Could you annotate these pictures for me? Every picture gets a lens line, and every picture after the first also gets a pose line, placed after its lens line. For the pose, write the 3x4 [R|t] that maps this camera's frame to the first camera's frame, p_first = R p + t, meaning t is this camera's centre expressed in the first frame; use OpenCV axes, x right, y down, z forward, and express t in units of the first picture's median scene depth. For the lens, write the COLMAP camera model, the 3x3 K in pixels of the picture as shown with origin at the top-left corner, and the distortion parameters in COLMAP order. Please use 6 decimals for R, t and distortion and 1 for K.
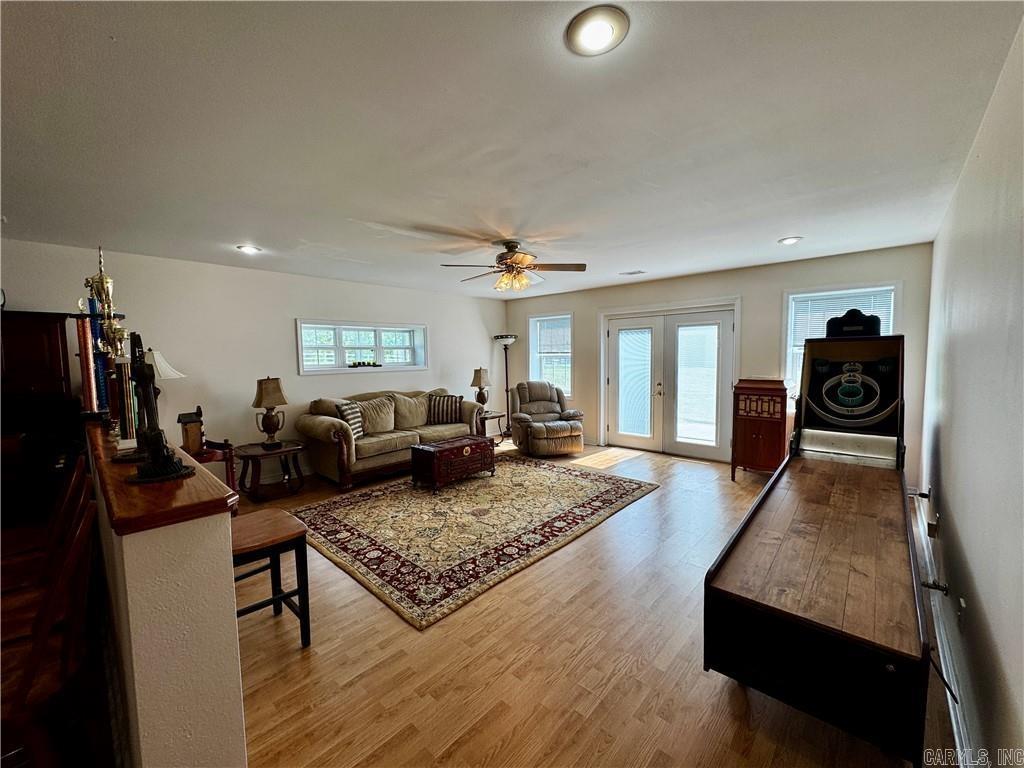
lens RADIAL K [[408.3, 0, 510.9], [0, 408.3, 383.9], [0, 0, 1]] dist [-0.000032, -0.000213]
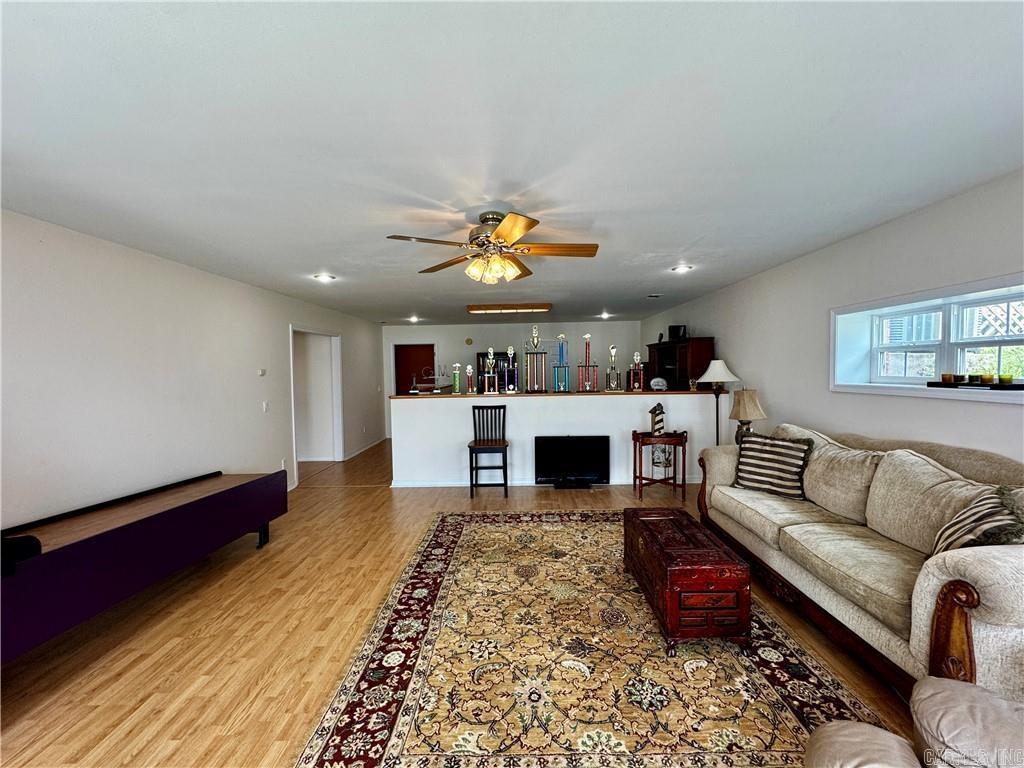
lens RADIAL K [[408.3, 0, 511.0], [0, 408.3, 384.4], [0, 0, 1]] dist [-0.000032, -0.000213]
pose [[-0.744341, 0.052664, -0.665720, 0.488536], [-0.019917, 0.994691, 0.100959, -0.131142], [0.667503, 0.088407, -0.739341, 1.657487]]
